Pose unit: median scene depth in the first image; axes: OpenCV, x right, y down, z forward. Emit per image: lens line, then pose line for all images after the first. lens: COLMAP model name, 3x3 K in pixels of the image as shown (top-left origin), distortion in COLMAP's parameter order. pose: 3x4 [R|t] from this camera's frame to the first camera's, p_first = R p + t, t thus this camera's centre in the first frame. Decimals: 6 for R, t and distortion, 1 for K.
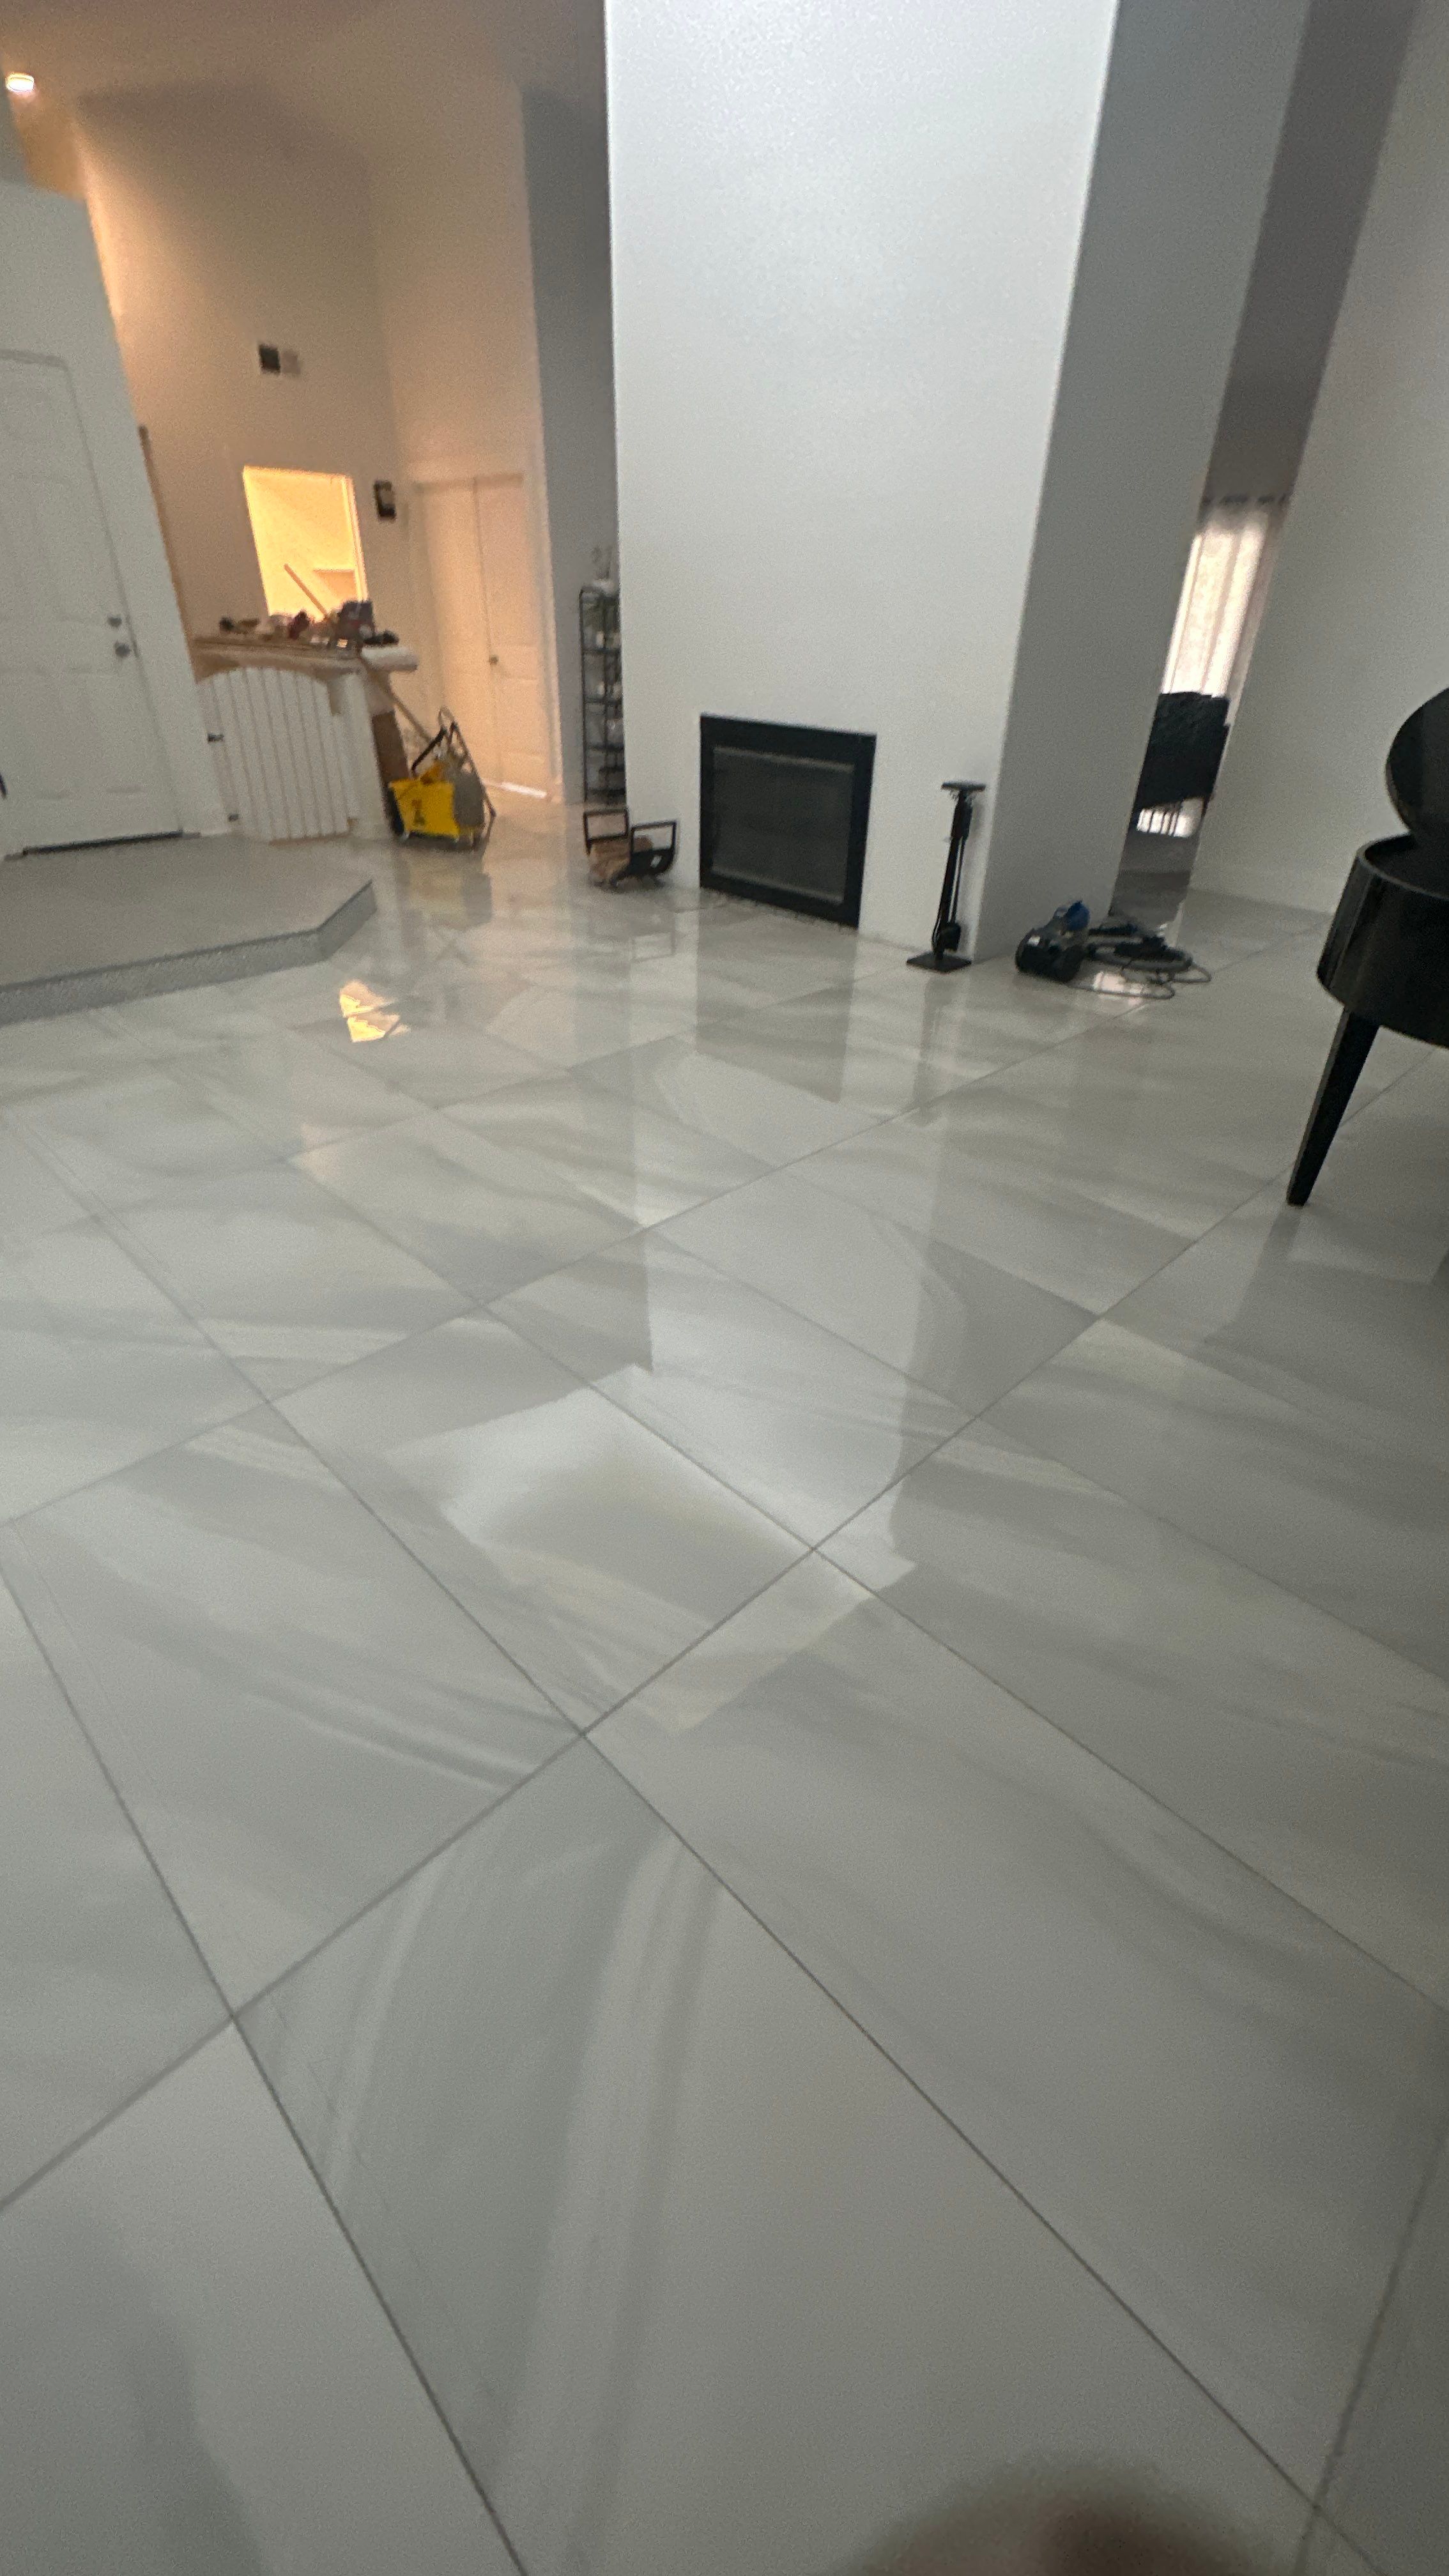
lens RADIAL K [[1033.3, 0, 723.6], [0, 1033.3, 1280.5], [0, 0, 1]] dist [-0.001737, -0.000015]
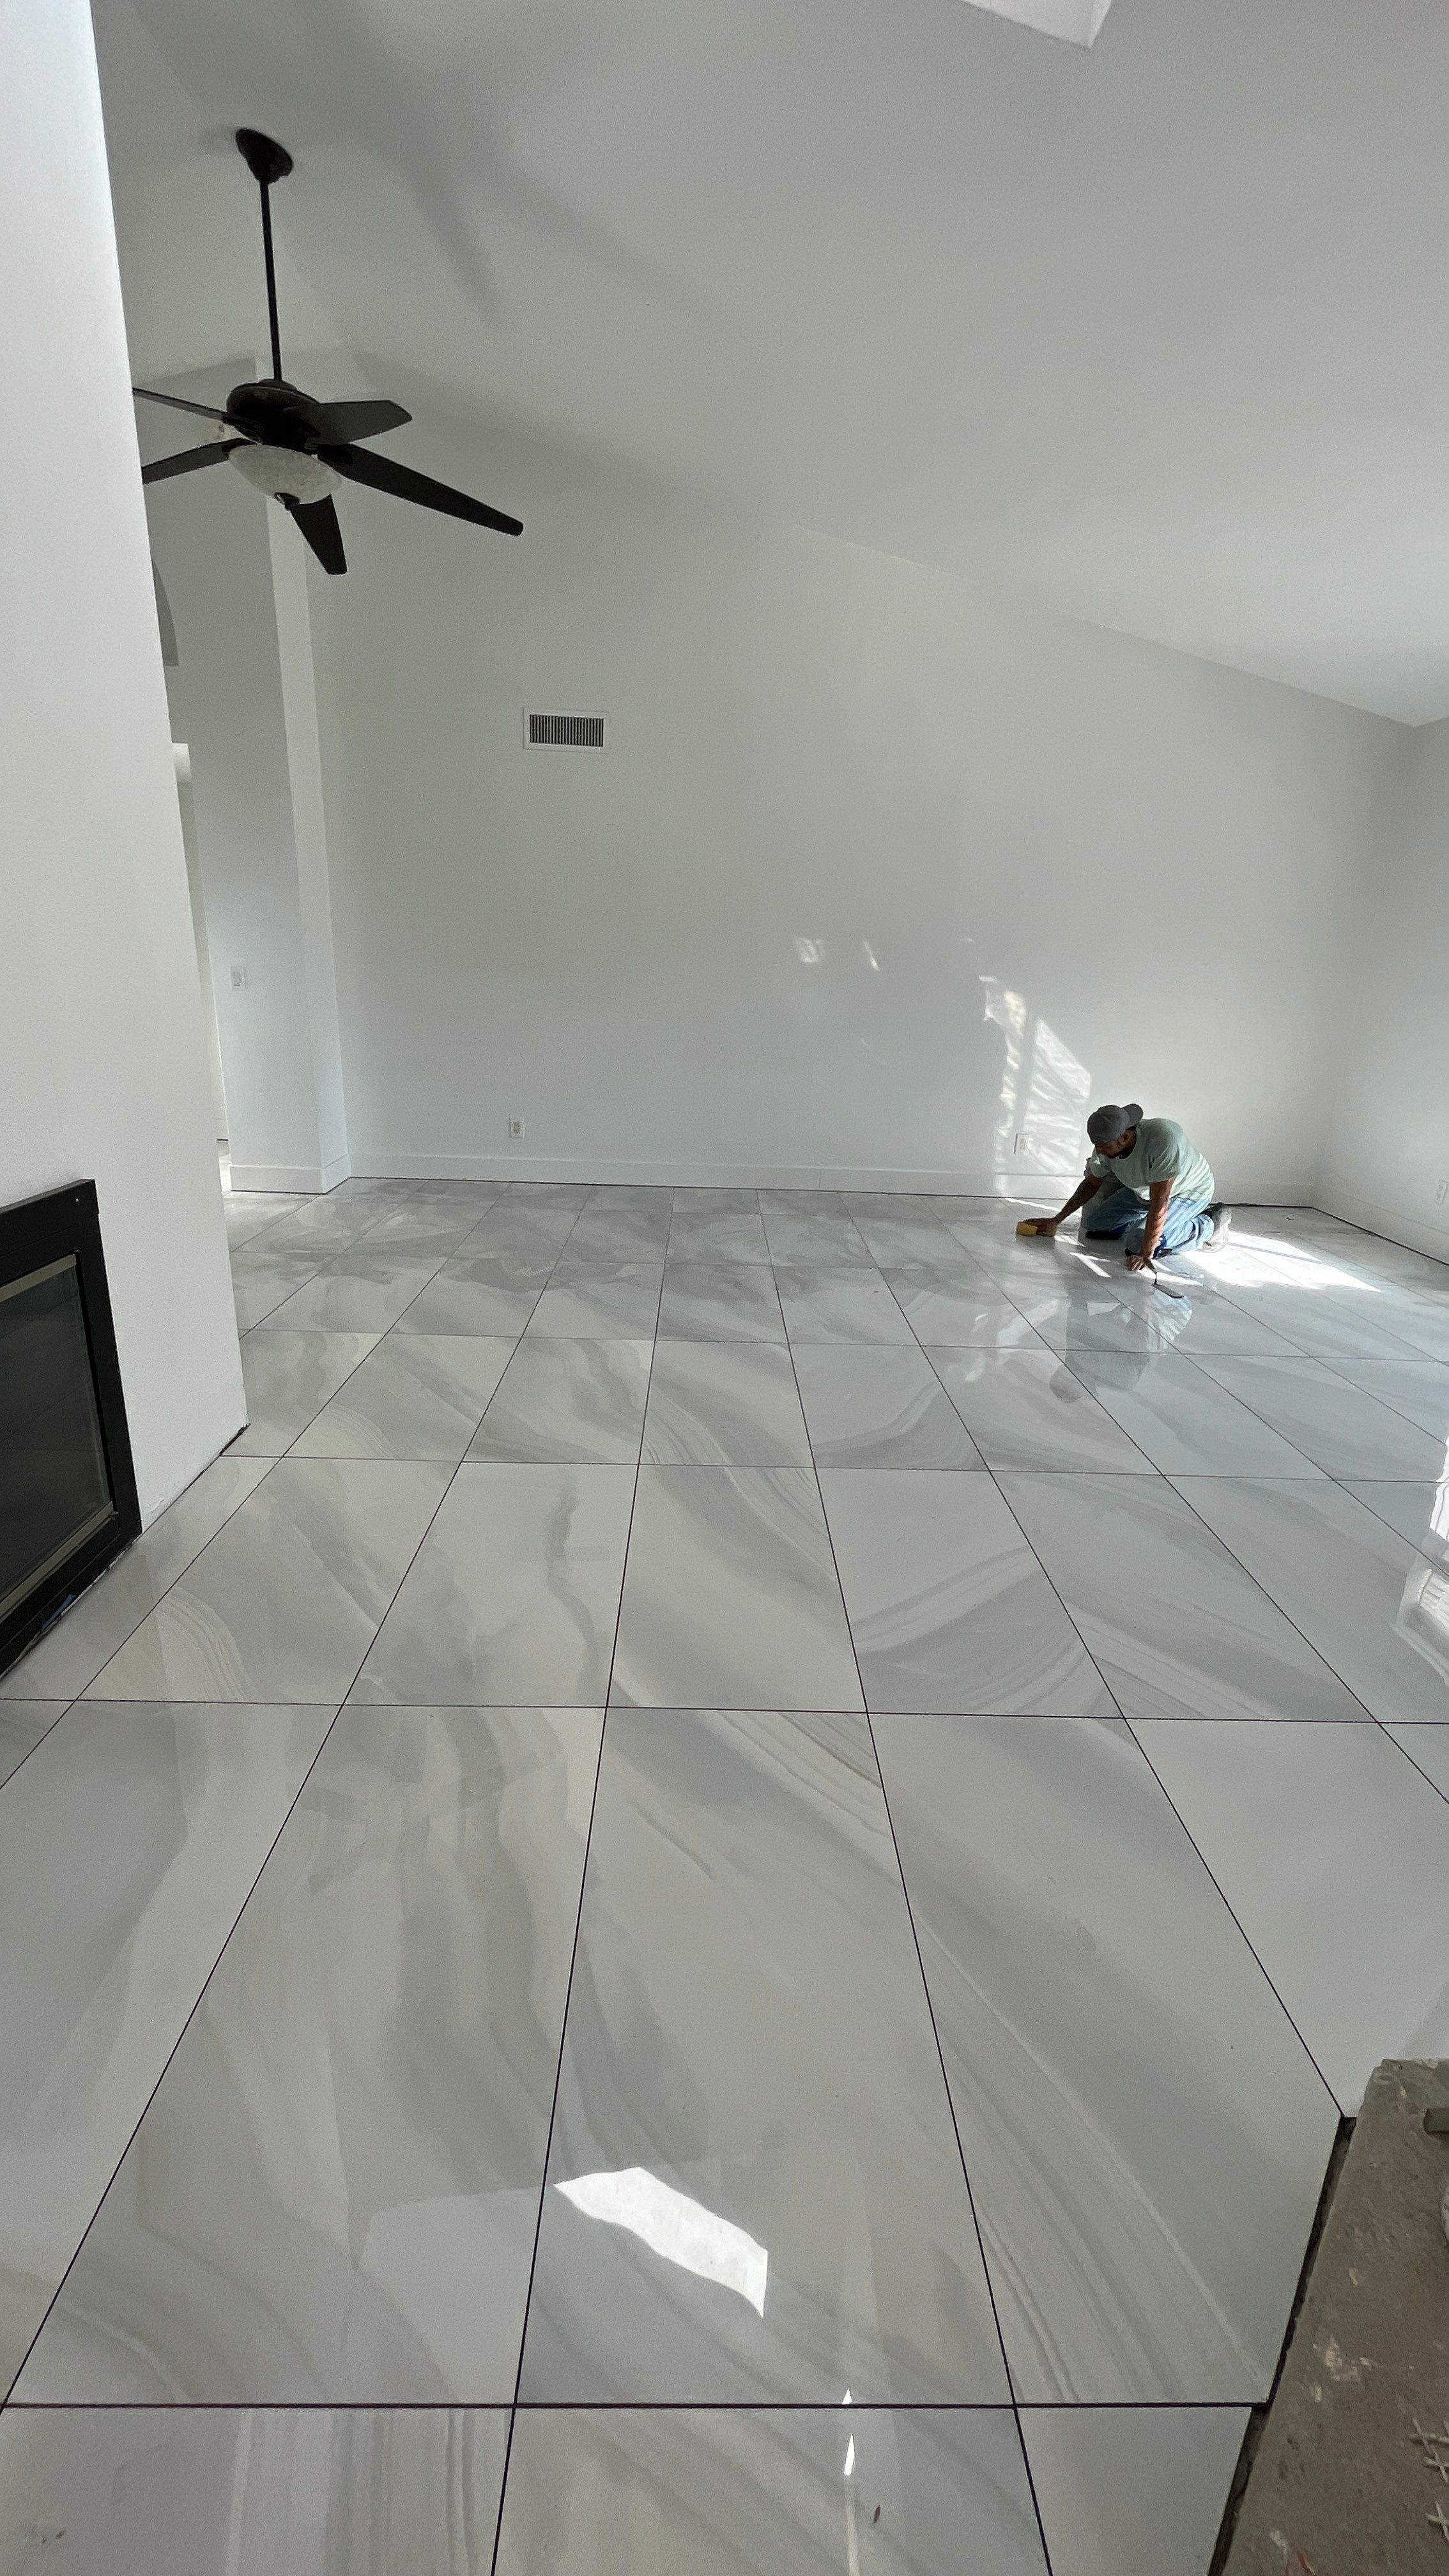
lens RADIAL K [[1037.0, 0, 717.6], [0, 1037.0, 1275.6], [0, 0, 1]] dist [-0.000432, -0.000103]
pose [[-0.711369, -0.248906, 0.657268, -0.364720], [0.345529, 0.690504, 0.635463, -0.657548], [-0.612017, 0.679154, -0.405199, 0.977261]]
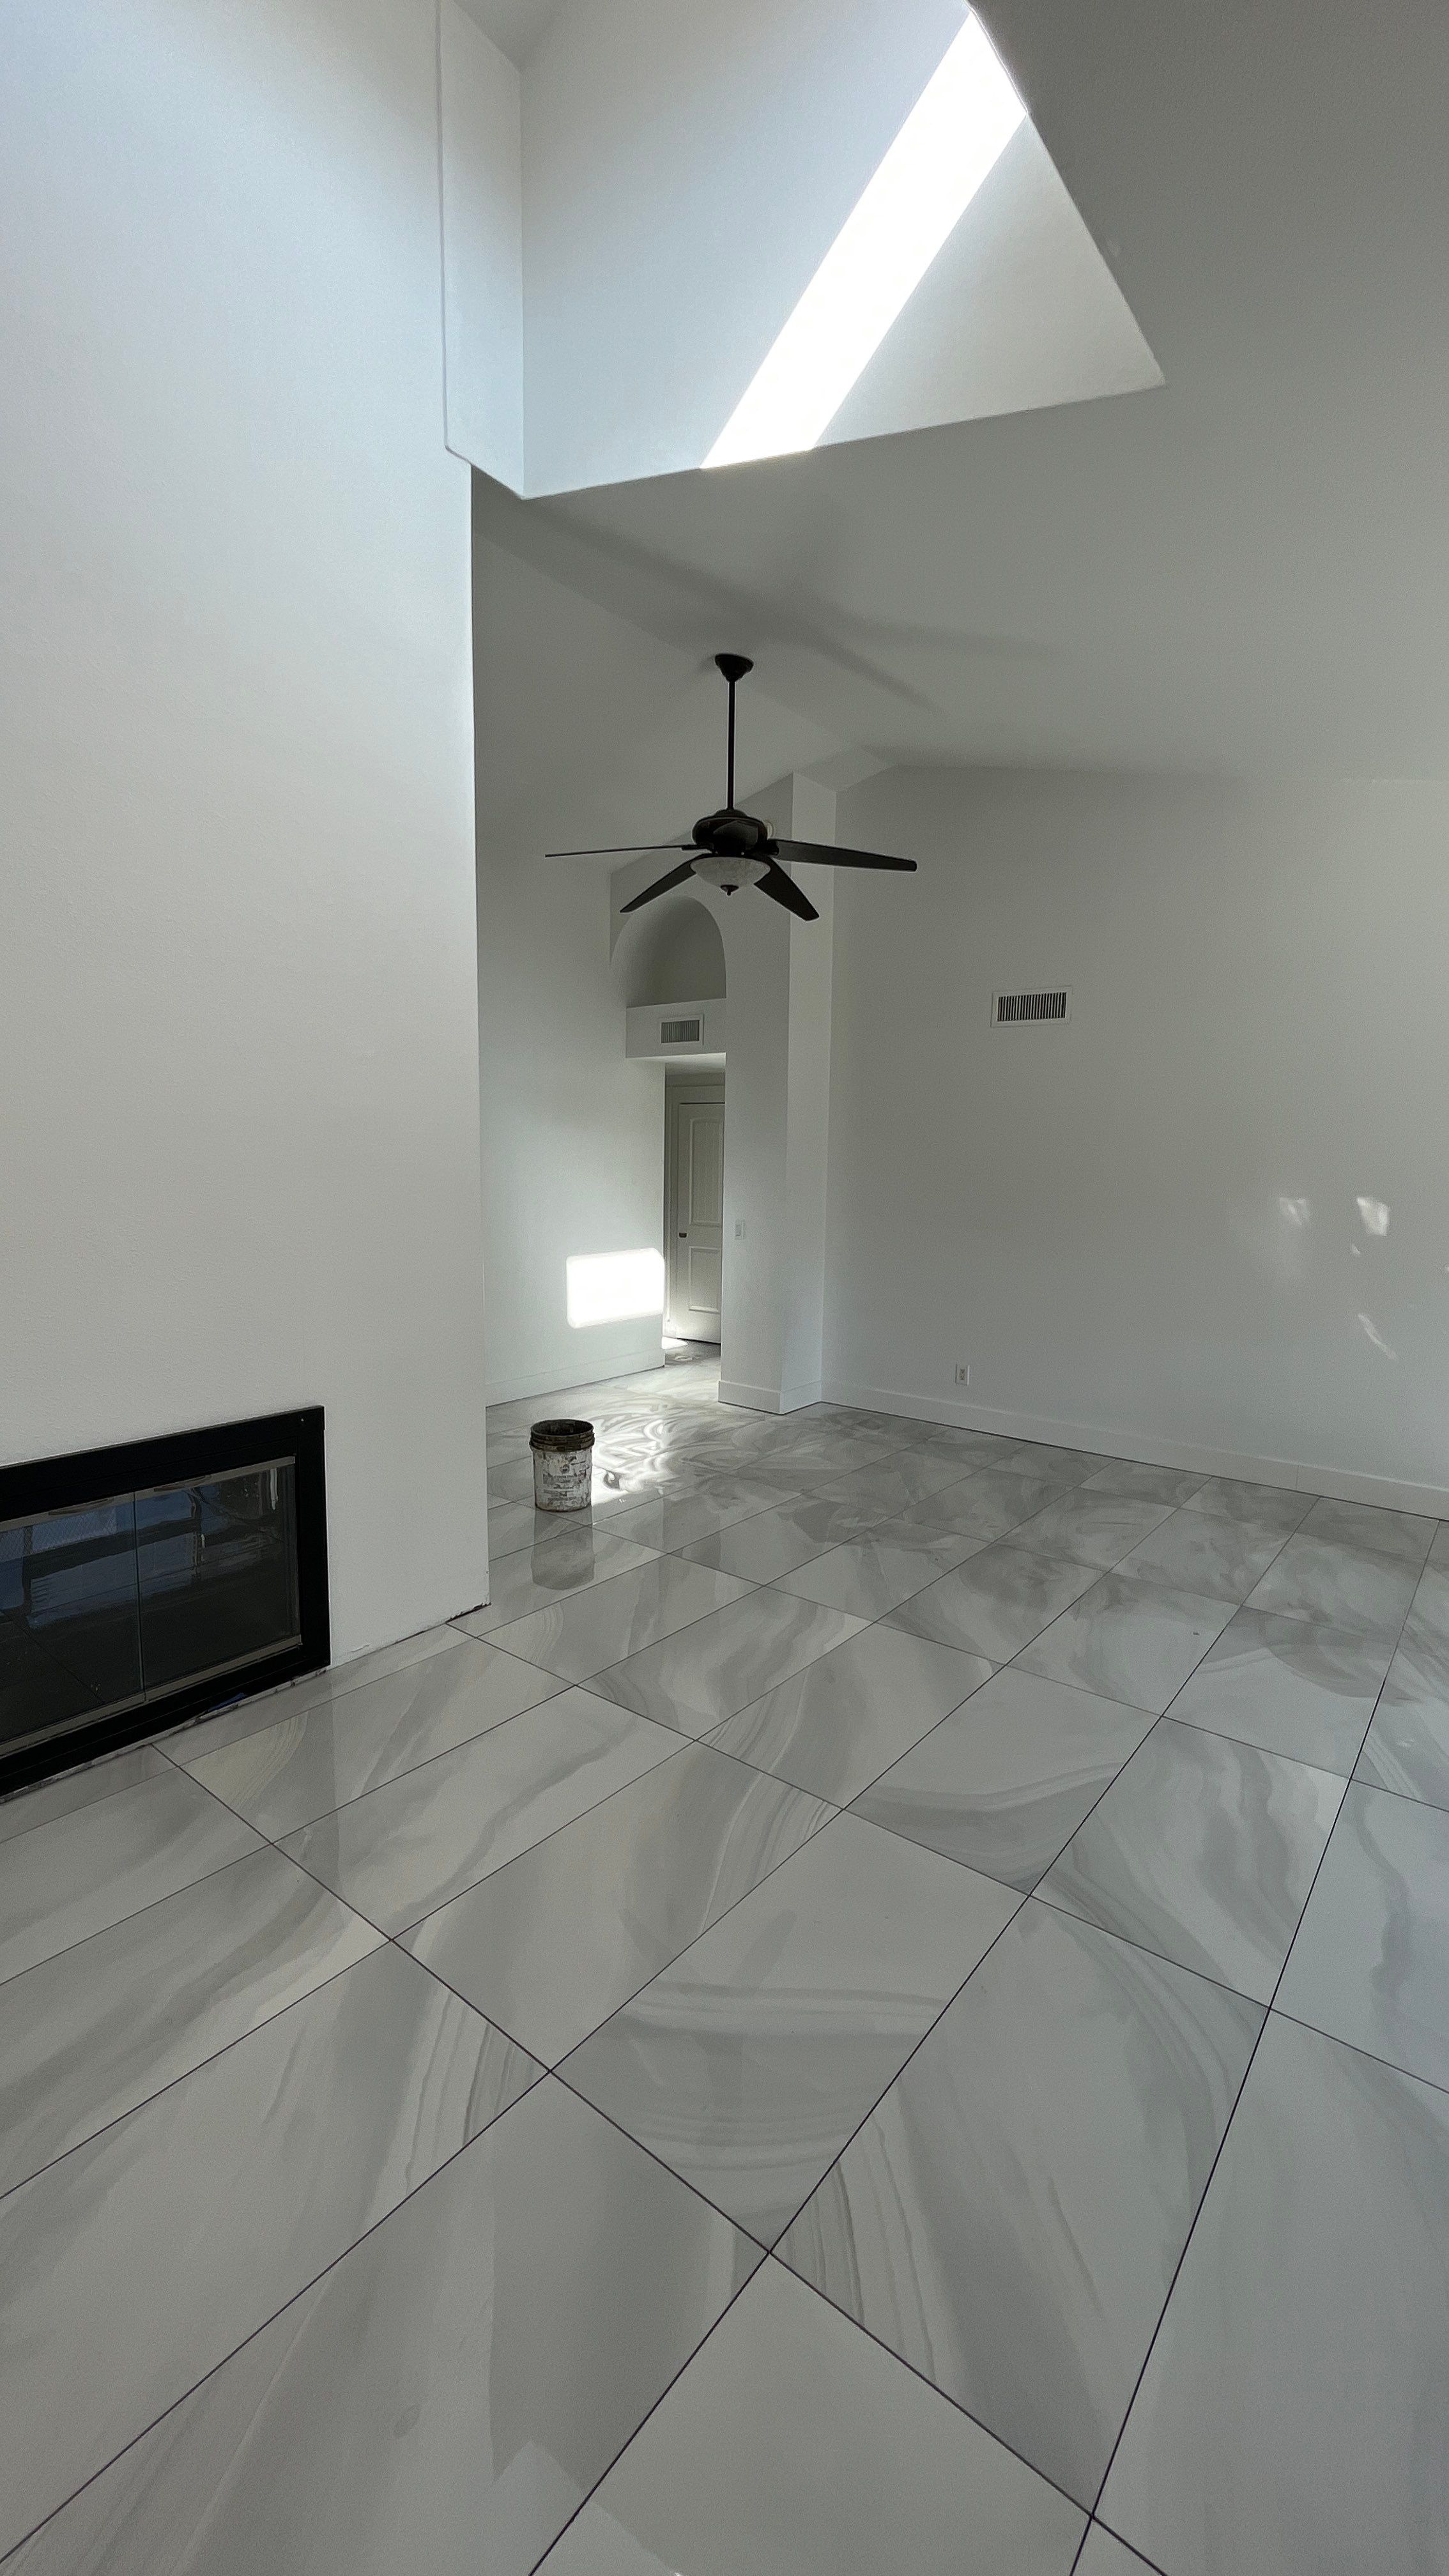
lens RADIAL K [[1033.3, 0, 723.6], [0, 1033.3, 1280.5], [0, 0, 1]] dist [-0.001737, -0.000015]
pose [[-0.108866, -0.143217, 0.983686, -0.524884], [0.532421, 0.827258, 0.179366, -0.542204], [-0.839450, 0.543262, -0.013808, 0.686863]]
